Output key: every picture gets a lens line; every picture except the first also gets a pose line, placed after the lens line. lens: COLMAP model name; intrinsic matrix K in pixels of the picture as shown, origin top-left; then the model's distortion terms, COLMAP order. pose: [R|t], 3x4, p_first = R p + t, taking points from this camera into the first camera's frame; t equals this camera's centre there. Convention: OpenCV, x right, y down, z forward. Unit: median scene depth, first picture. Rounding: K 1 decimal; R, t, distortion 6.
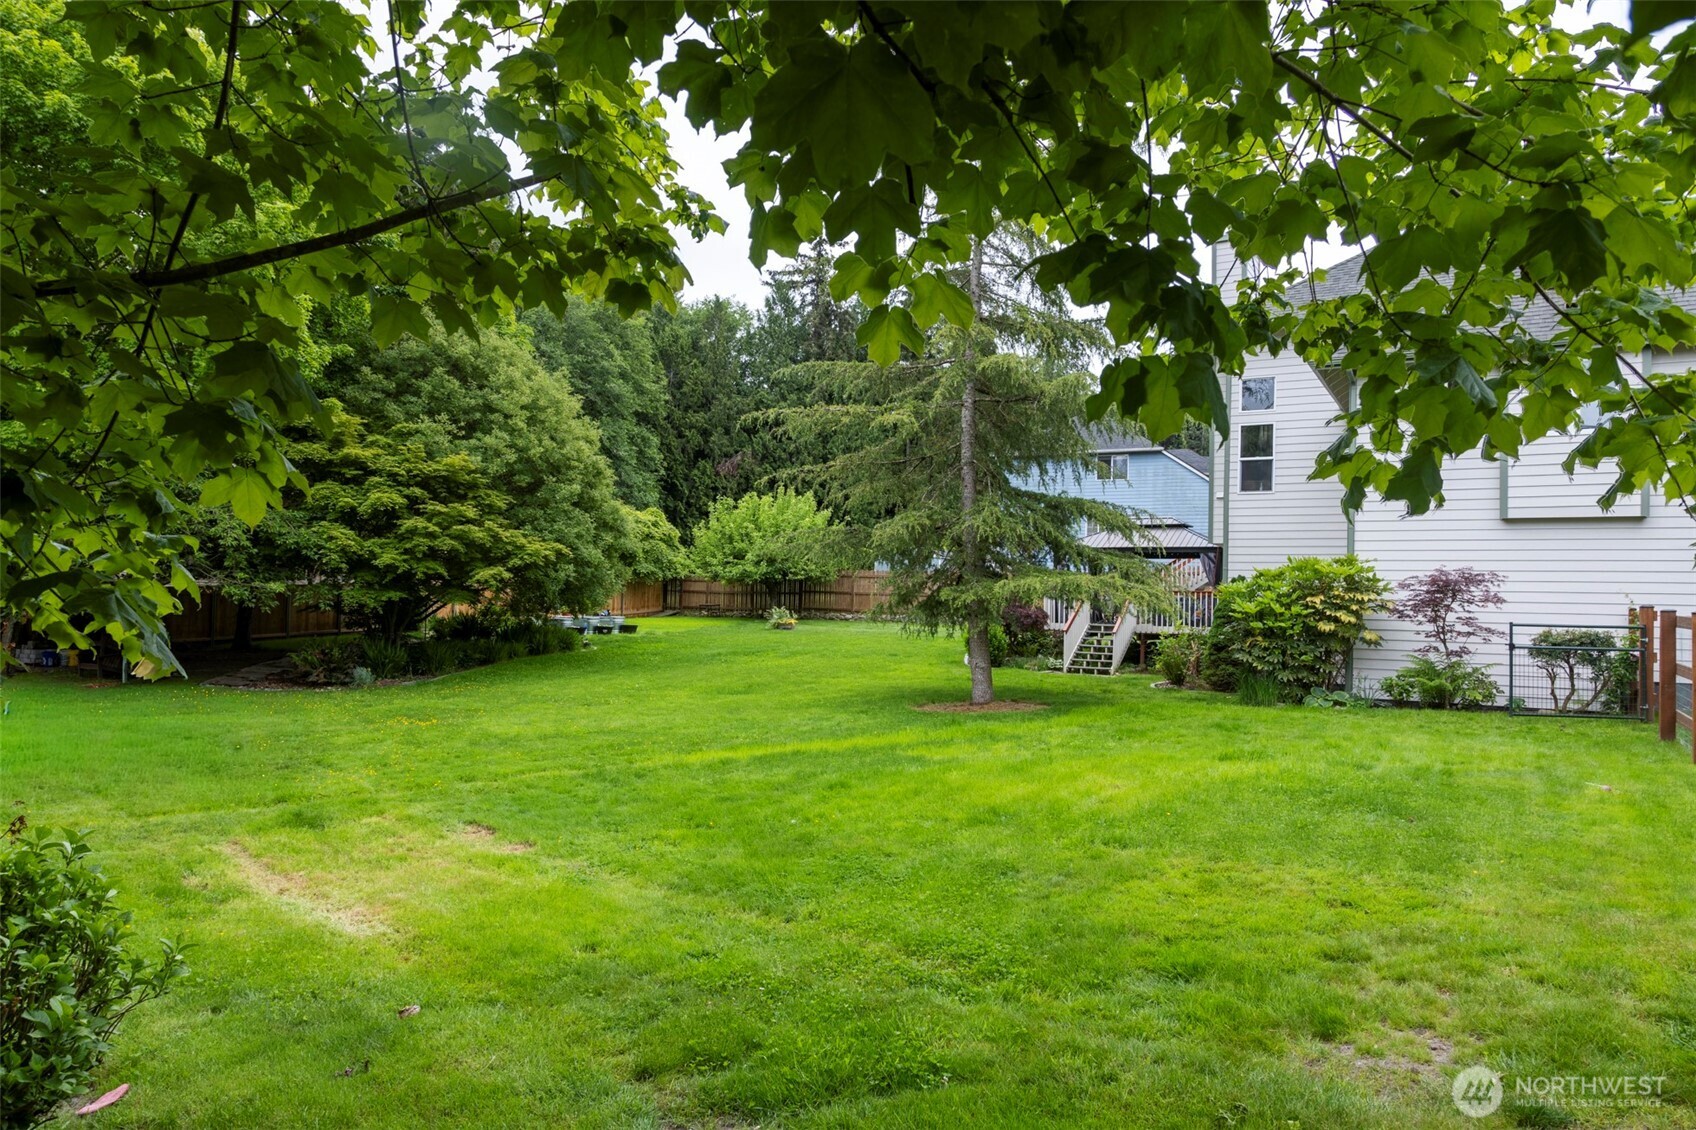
lens RADIAL K [[1124.3, 0, 848.0], [0, 1124.3, 565.0], [0, 0, 1]] dist [-0.001076, -0.001501]
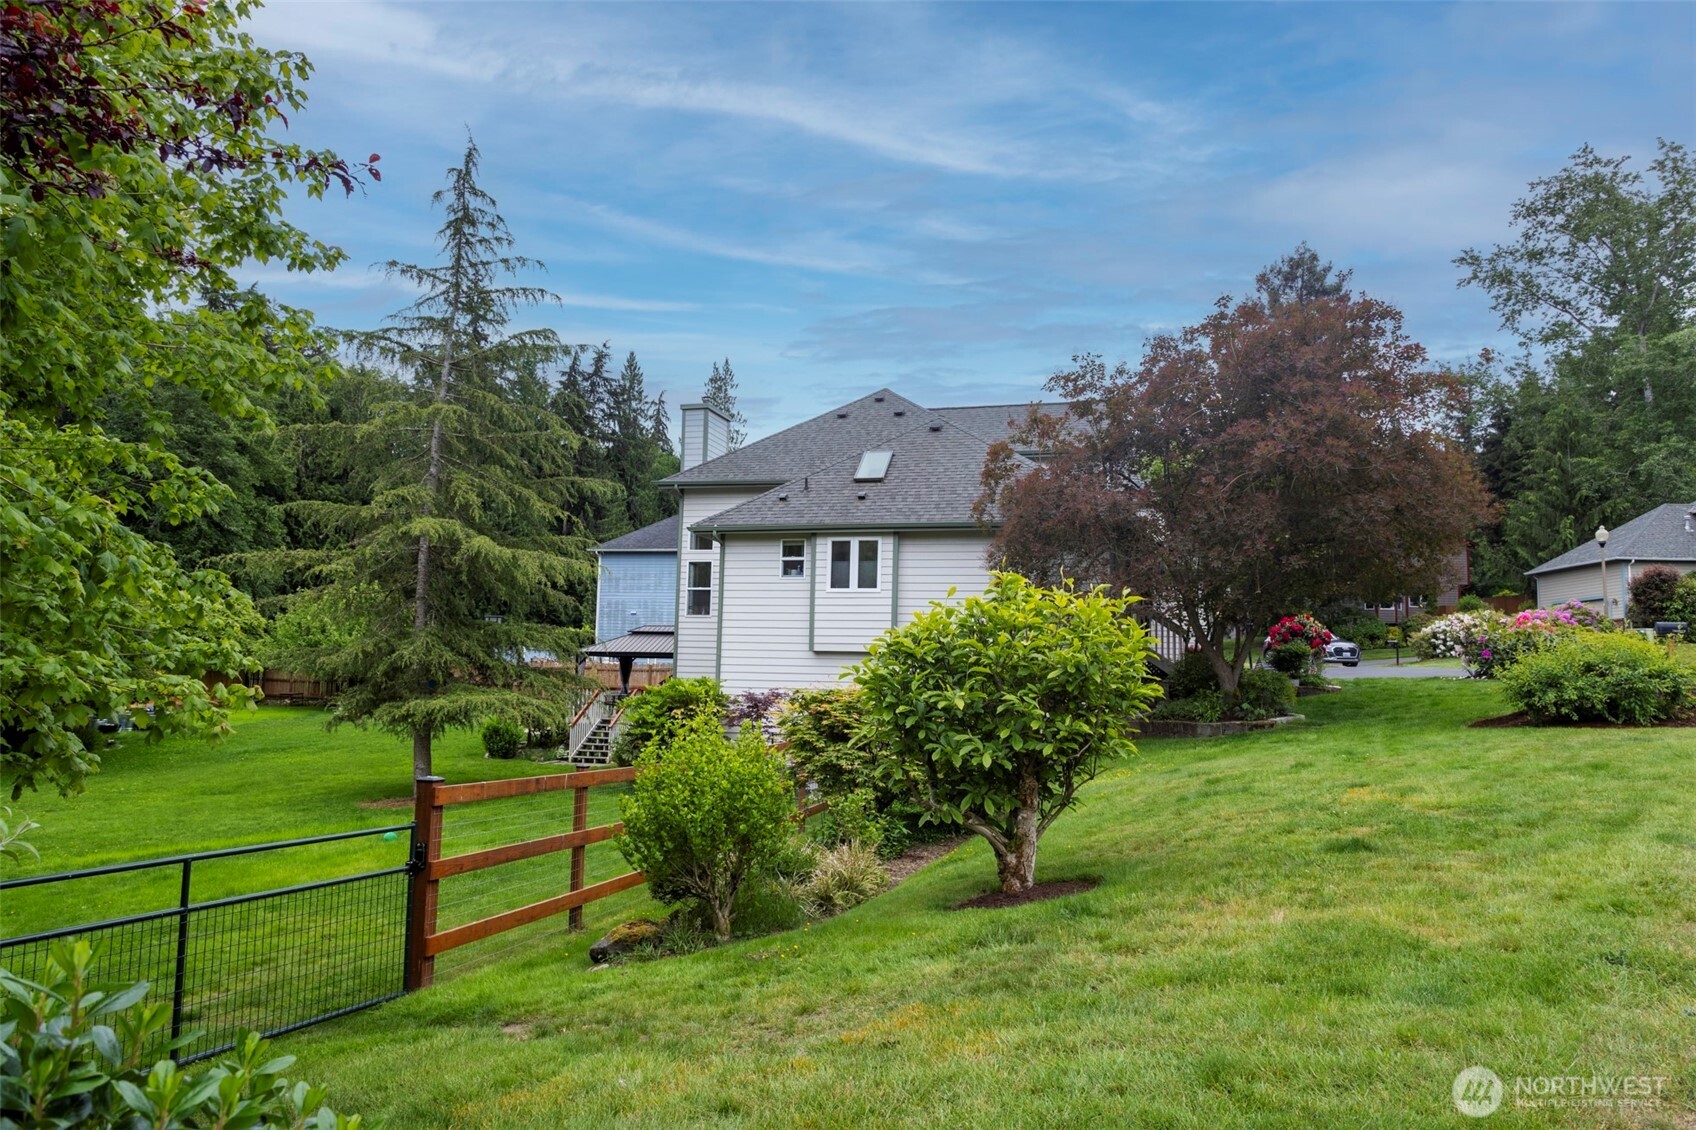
lens RADIAL K [[1124.3, 0, 848.0], [0, 1124.3, 565.0], [0, 0, 1]] dist [-0.001076, -0.001501]
pose [[0.963505, 0.022160, 0.266772, 0.150314], [-0.005916, 0.998087, -0.061541, -0.035922], [-0.267625, 0.057717, 0.961793, -0.196618]]
